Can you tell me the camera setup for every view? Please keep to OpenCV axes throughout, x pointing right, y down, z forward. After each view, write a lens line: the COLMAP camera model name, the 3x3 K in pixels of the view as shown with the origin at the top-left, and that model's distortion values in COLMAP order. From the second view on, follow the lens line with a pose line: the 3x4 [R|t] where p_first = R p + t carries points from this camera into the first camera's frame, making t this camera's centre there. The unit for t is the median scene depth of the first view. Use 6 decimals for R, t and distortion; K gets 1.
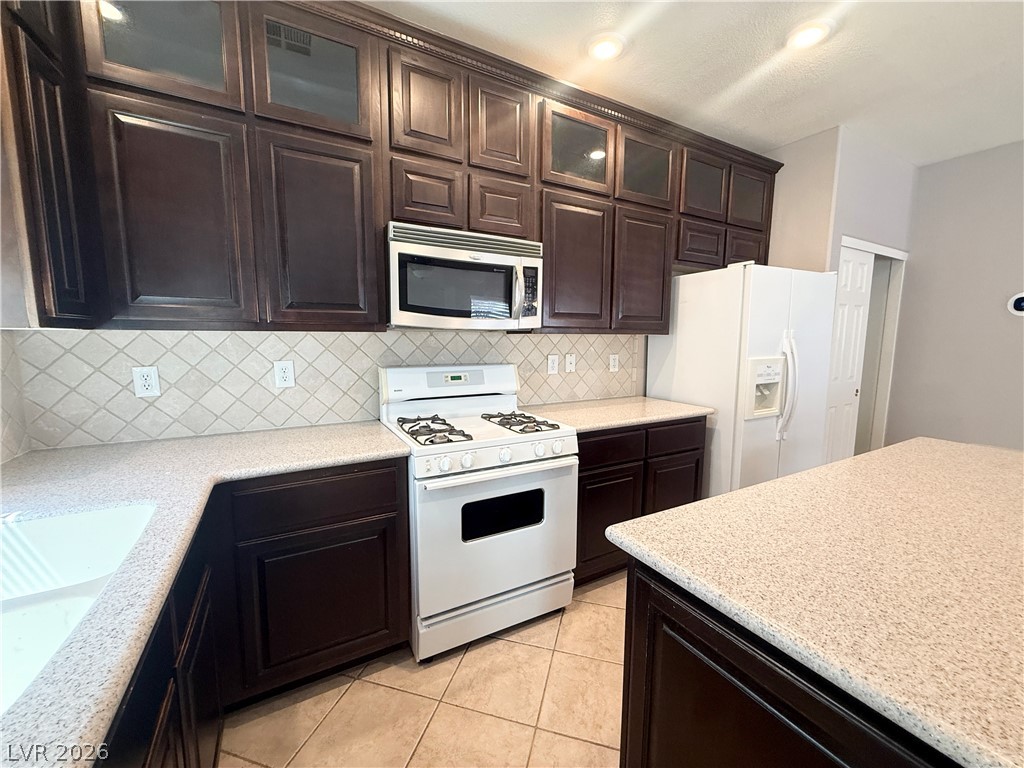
lens RADIAL K [[407.4, 0, 508.8], [0, 407.4, 384.7], [0, 0, 1]] dist [0.000509, 0.000005]
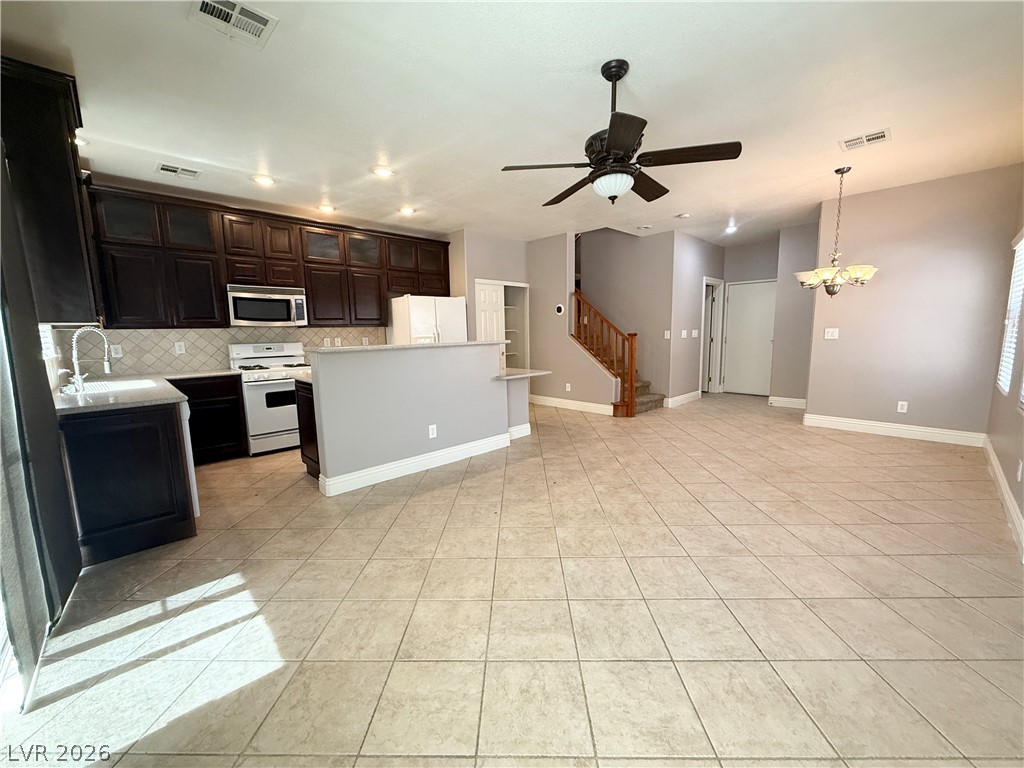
lens RADIAL K [[407.4, 0, 511.2], [0, 407.4, 383.9], [0, 0, 1]] dist [0.000509, 0.000005]
pose [[0.966102, -0.057605, 0.251653, 0.618543], [0.055216, 0.998337, 0.016551, 0.227606], [-0.252188, -0.002095, 0.967676, -1.586607]]
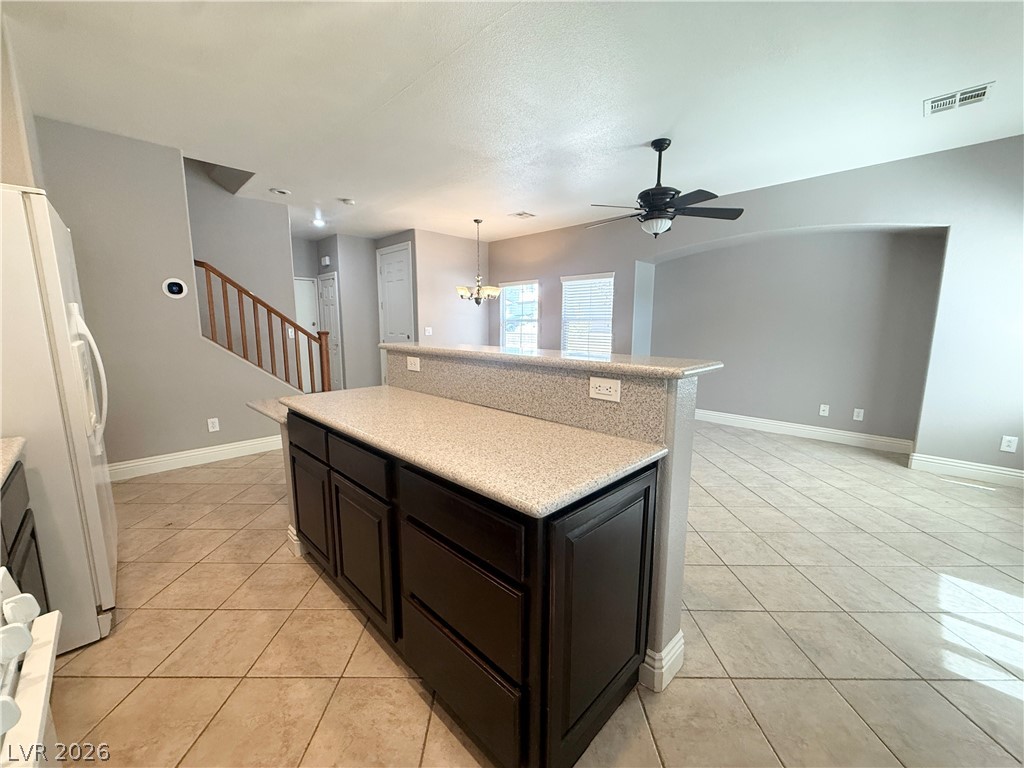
lens RADIAL K [[407.4, 0, 509.4], [0, 407.4, 385.1], [0, 0, 1]] dist [0.000509, 0.000005]
pose [[-0.274680, -0.153980, 0.949127, -0.278150], [0.109353, 0.975688, 0.189936, -0.056851], [-0.955297, 0.155961, -0.251164, 0.582368]]
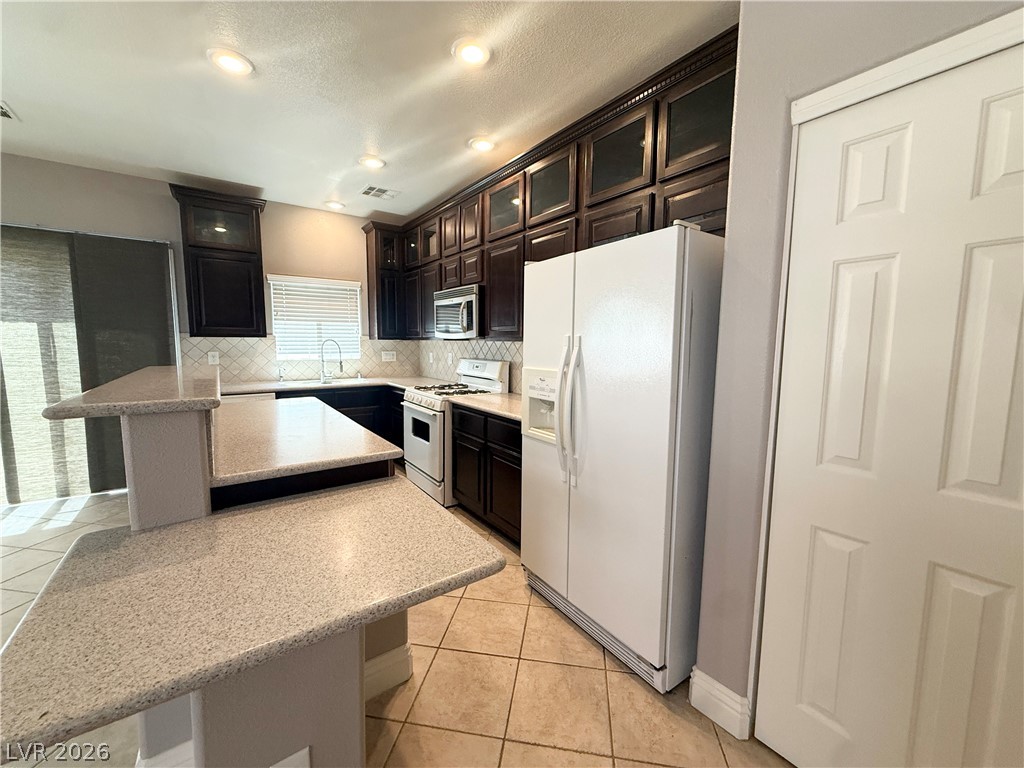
lens RADIAL K [[407.4, 0, 510.2], [0, 407.4, 384.2], [0, 0, 1]] dist [0.000509, 0.000005]
pose [[0.117595, 0.099819, -0.988032, 1.749021], [-0.127564, 0.988211, 0.084654, -0.116352], [0.984834, 0.116082, 0.128942, 0.994722]]
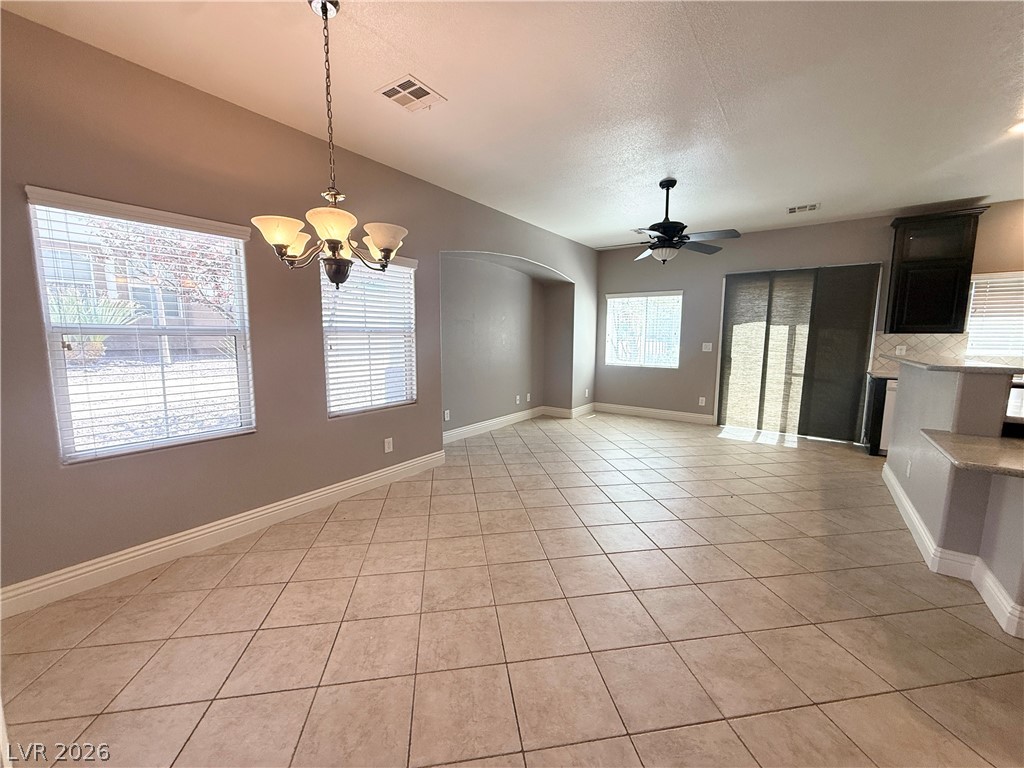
lens RADIAL K [[407.4, 0, 510.4], [0, 407.4, 383.0], [0, 0, 1]] dist [0.000509, 0.000005]
pose [[-0.905501, 0.039712, -0.422482, 2.731360], [-0.061504, 0.972816, 0.223261, -0.102175], [0.419864, 0.228147, -0.878444, 1.011225]]
